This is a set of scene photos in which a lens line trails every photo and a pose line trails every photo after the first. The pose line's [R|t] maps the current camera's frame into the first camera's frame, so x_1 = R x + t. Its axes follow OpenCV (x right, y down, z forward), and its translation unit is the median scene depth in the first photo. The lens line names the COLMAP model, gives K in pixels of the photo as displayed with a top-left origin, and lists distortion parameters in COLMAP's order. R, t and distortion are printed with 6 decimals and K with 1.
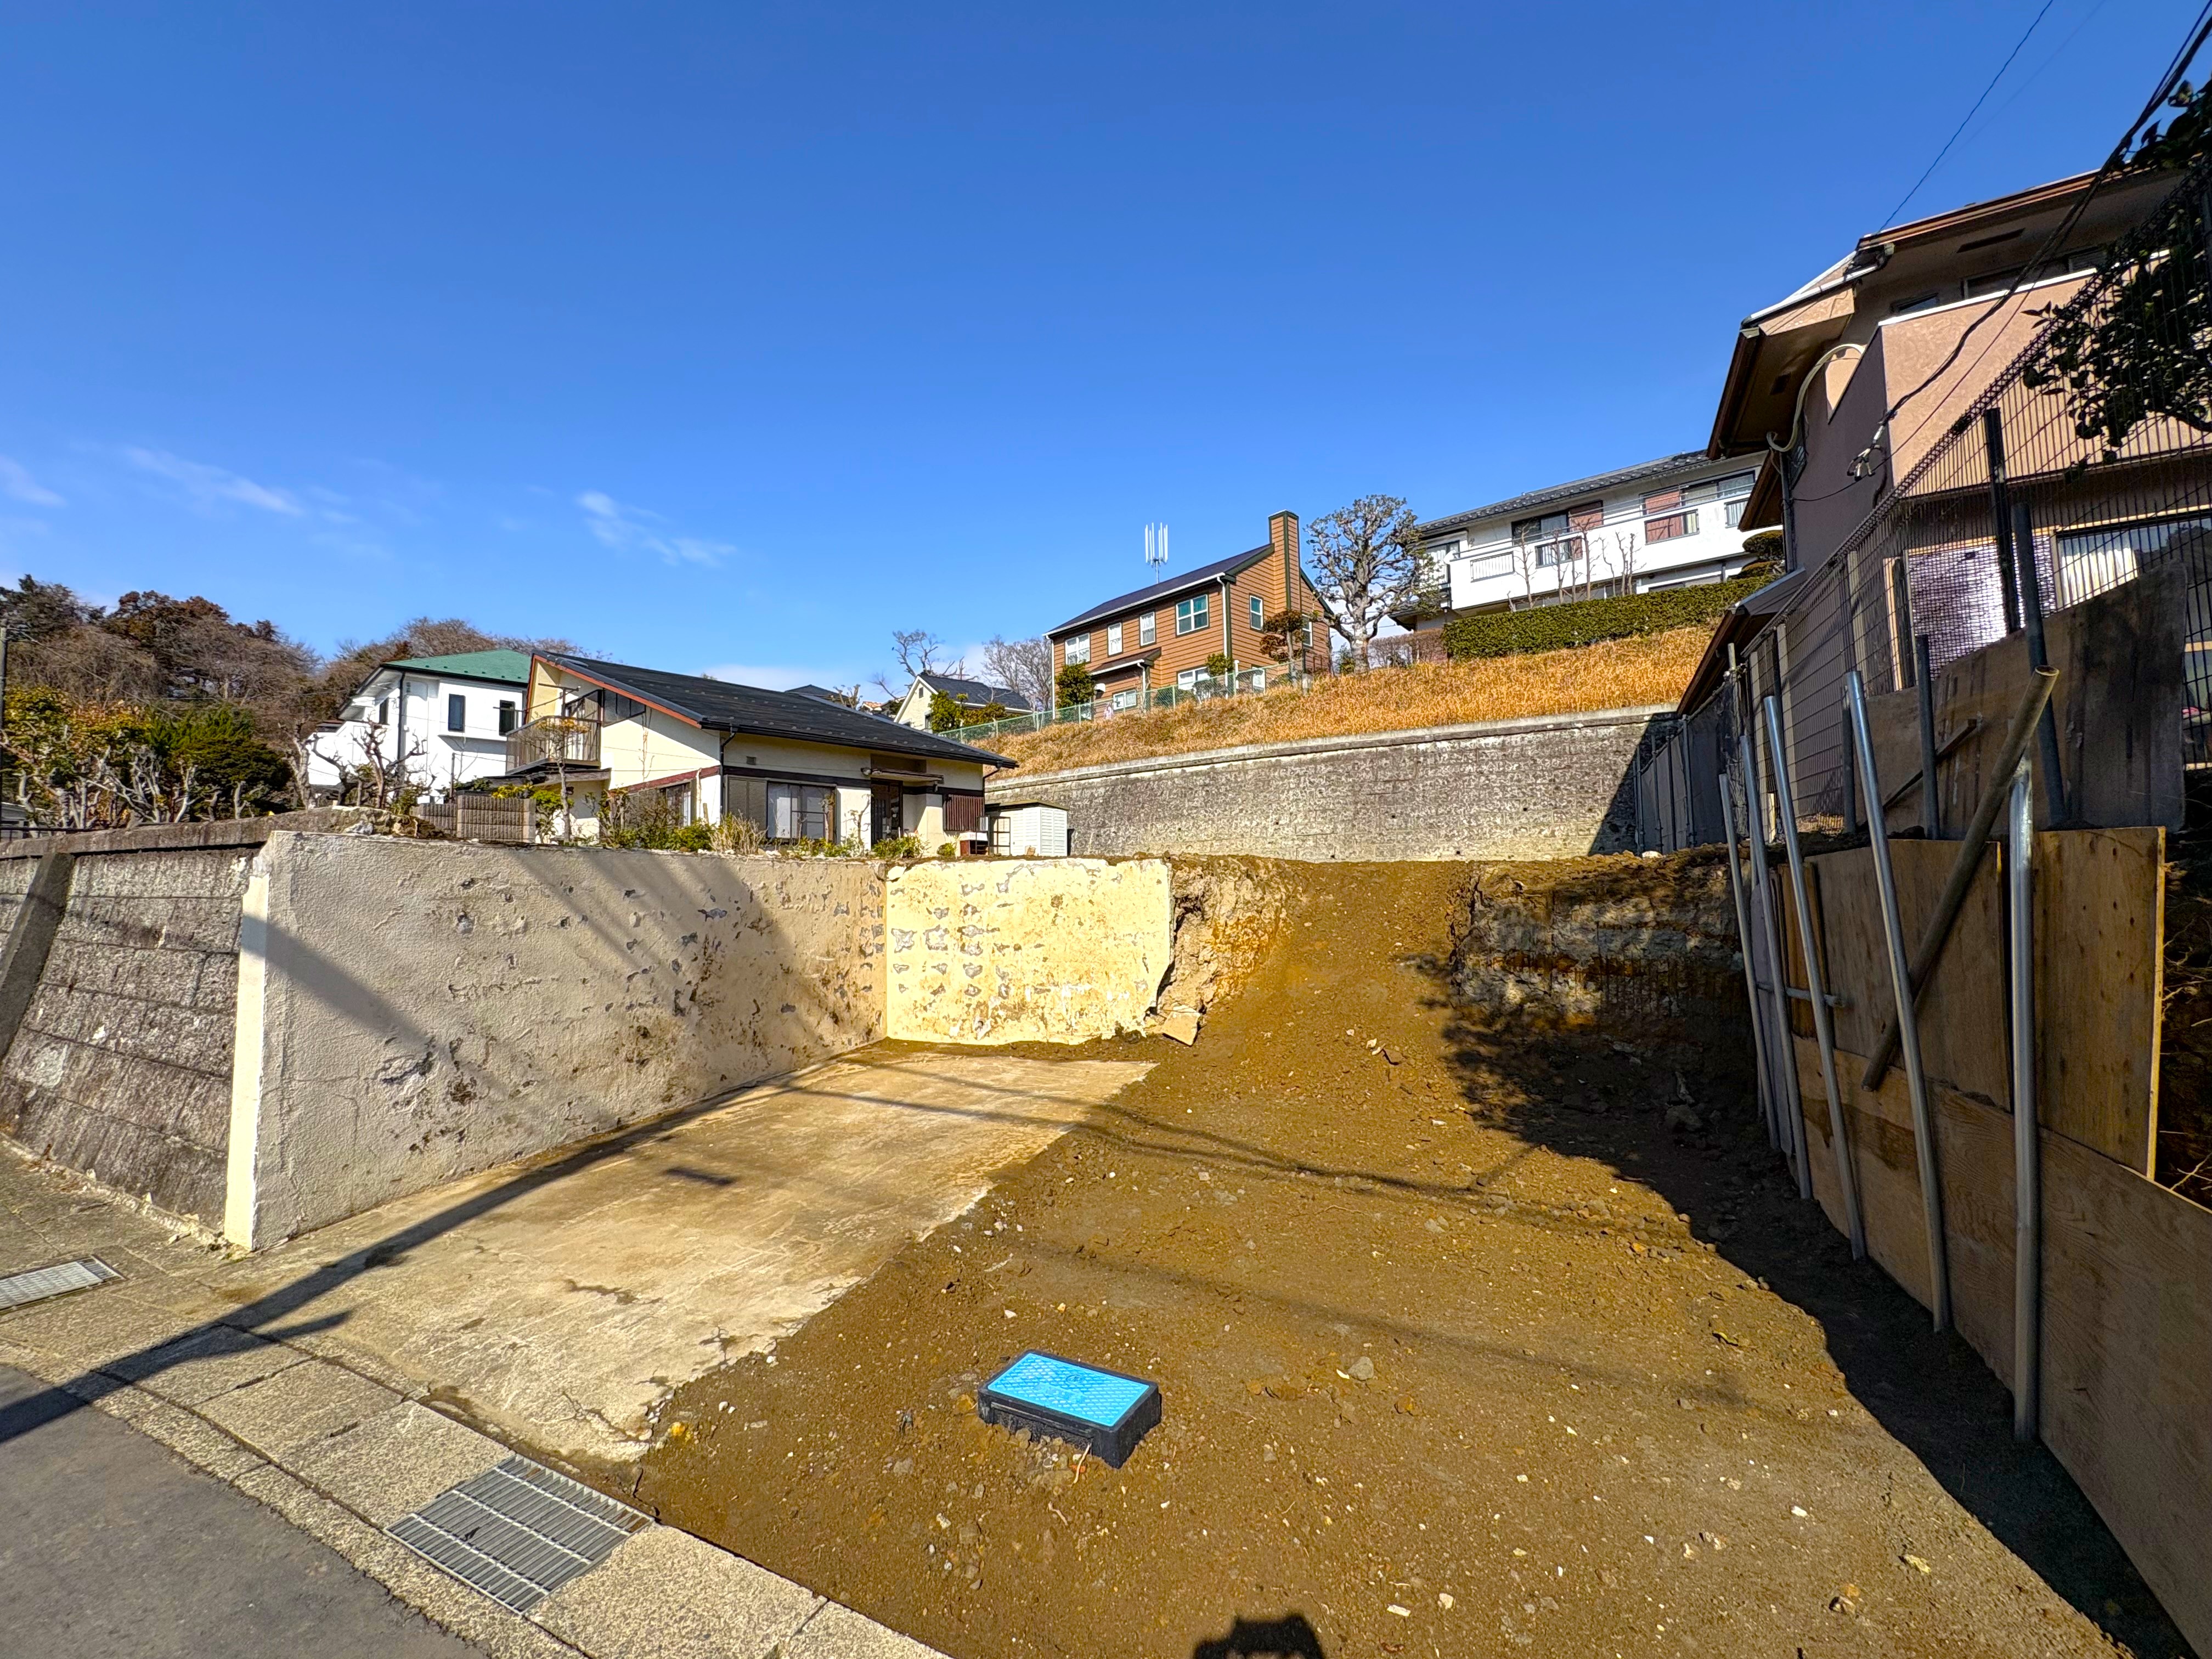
lens RADIAL K [[881.0, 0, 1104.1], [0, 881.0, 826.3], [0, 0, 1]] dist [0.000589, 0.000766]
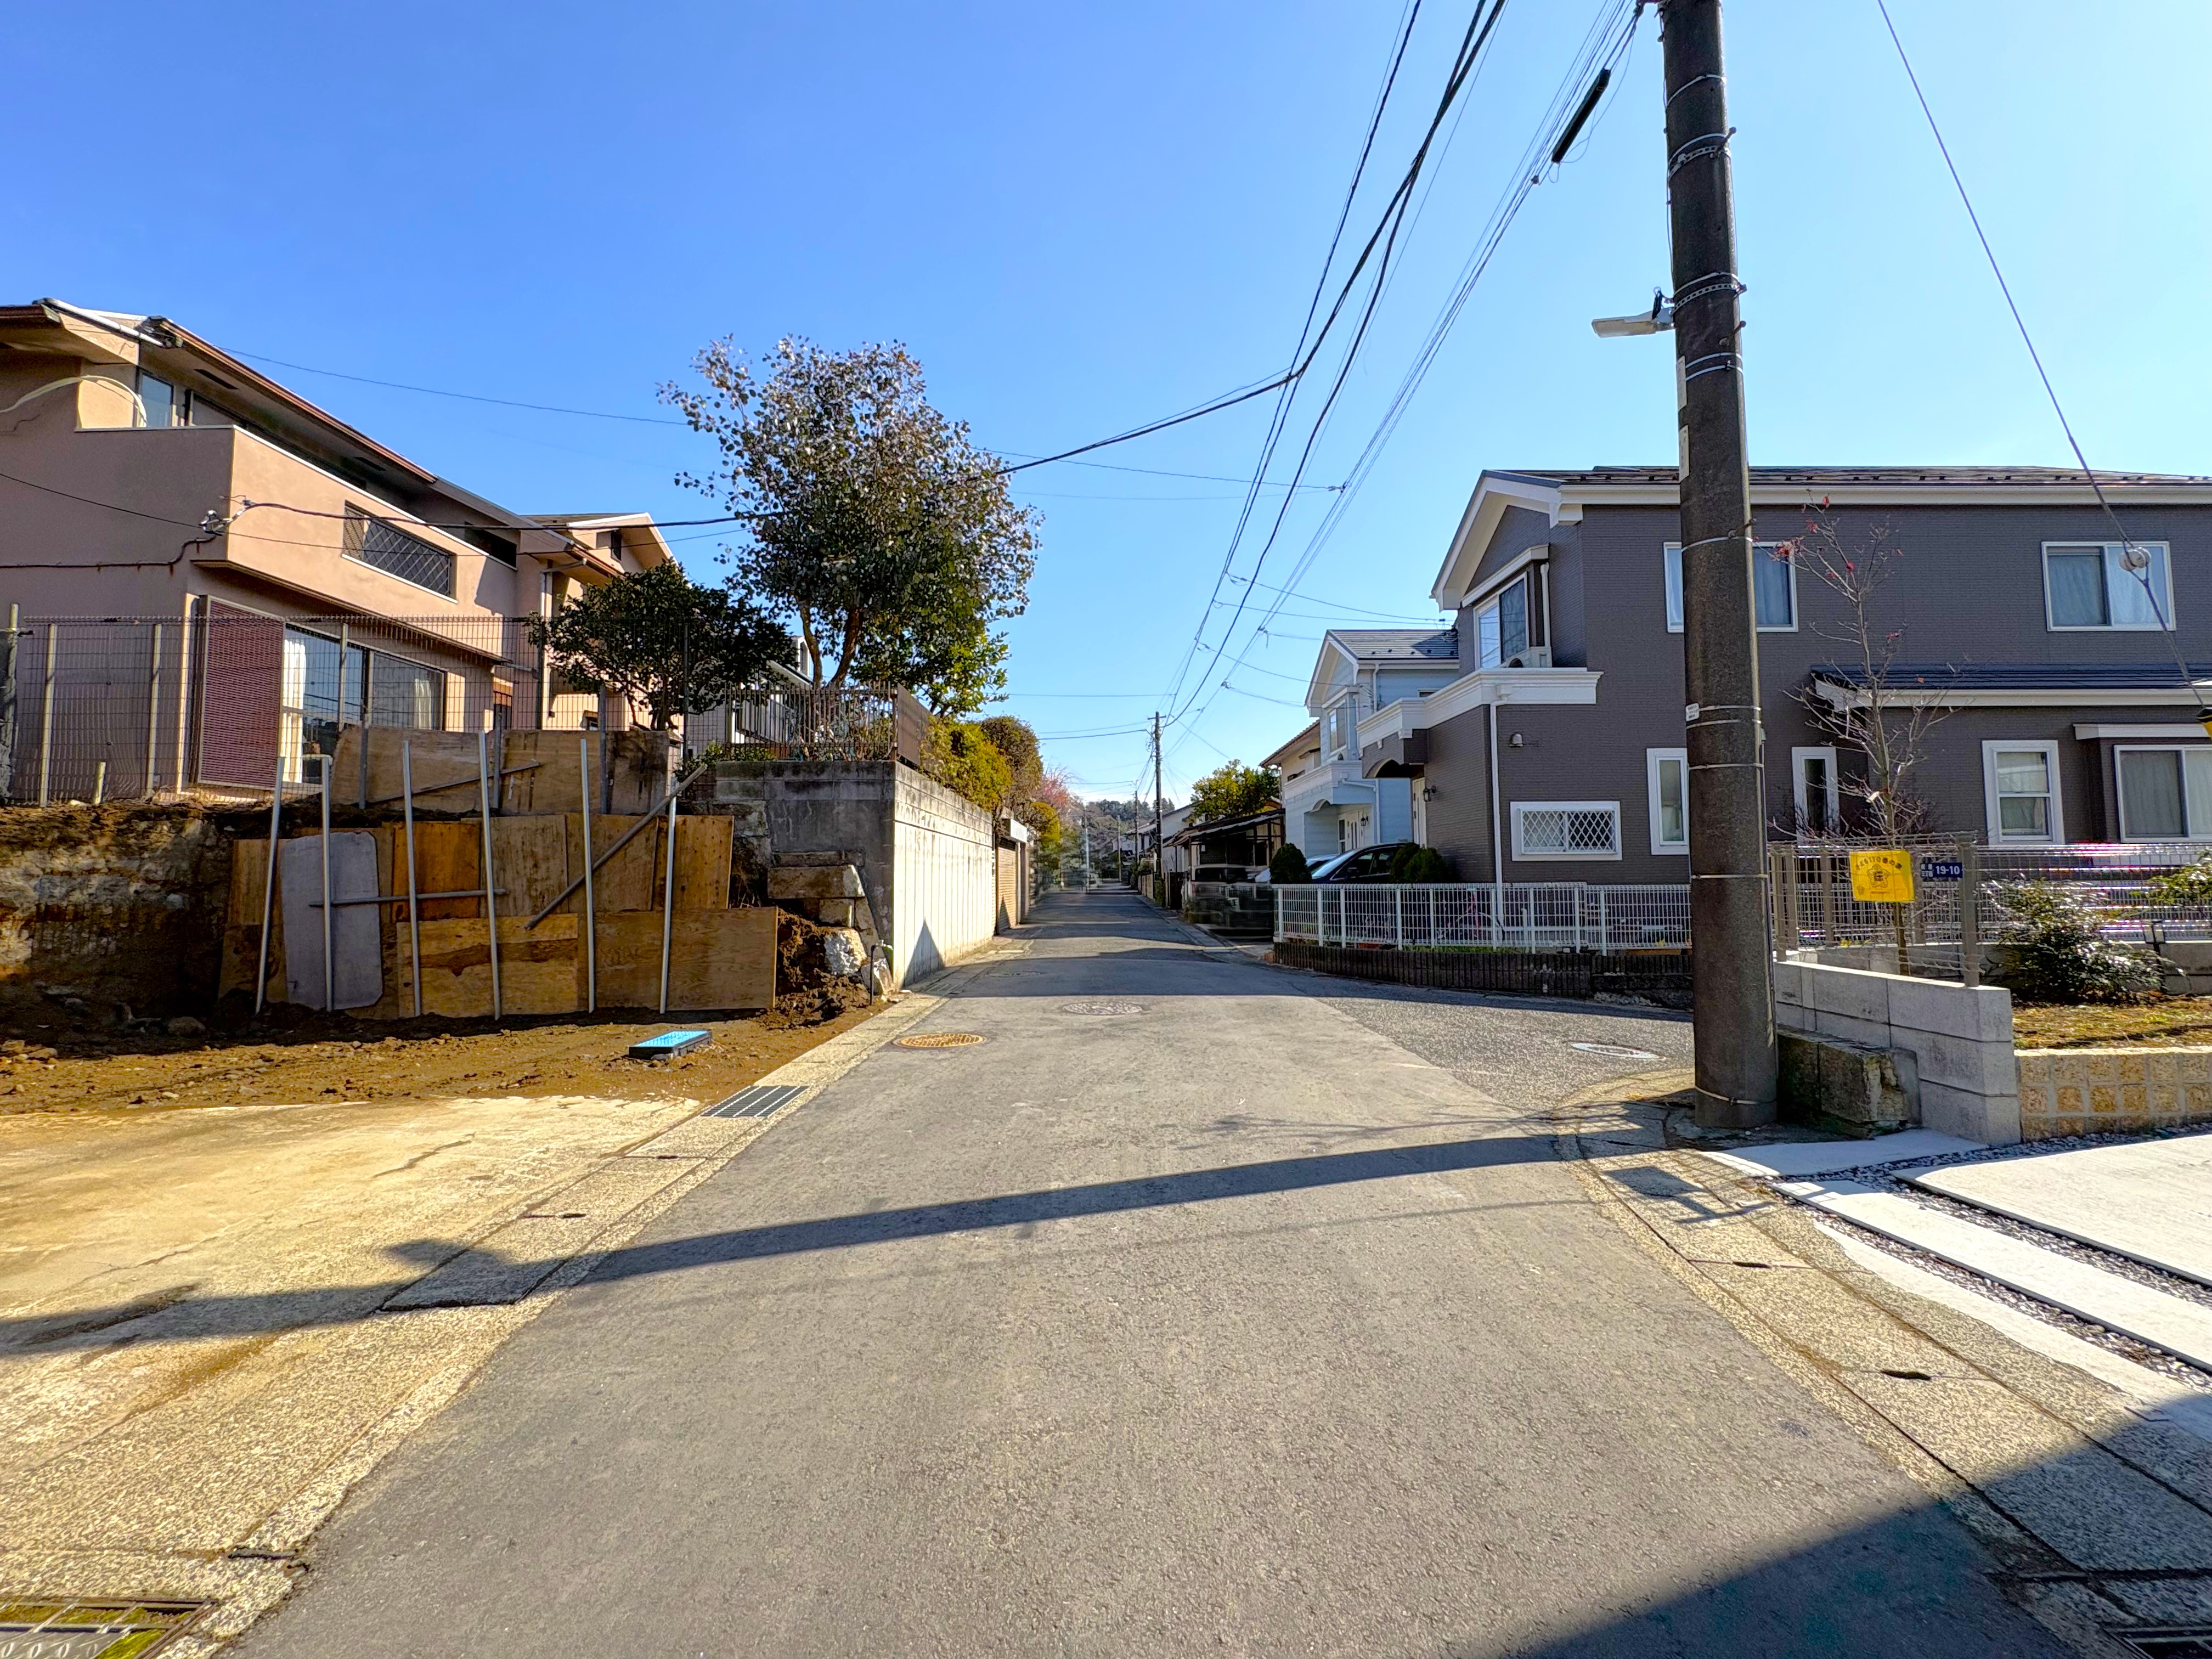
lens RADIAL K [[881.0, 0, 1112.3], [0, 881.0, 824.4], [0, 0, 1]] dist [0.000589, 0.000766]
pose [[-0.465533, 0.080072, 0.881401, -1.175579], [-0.043209, 0.992655, -0.113000, 0.160681], [-0.883975, -0.090690, -0.458654, 0.533704]]
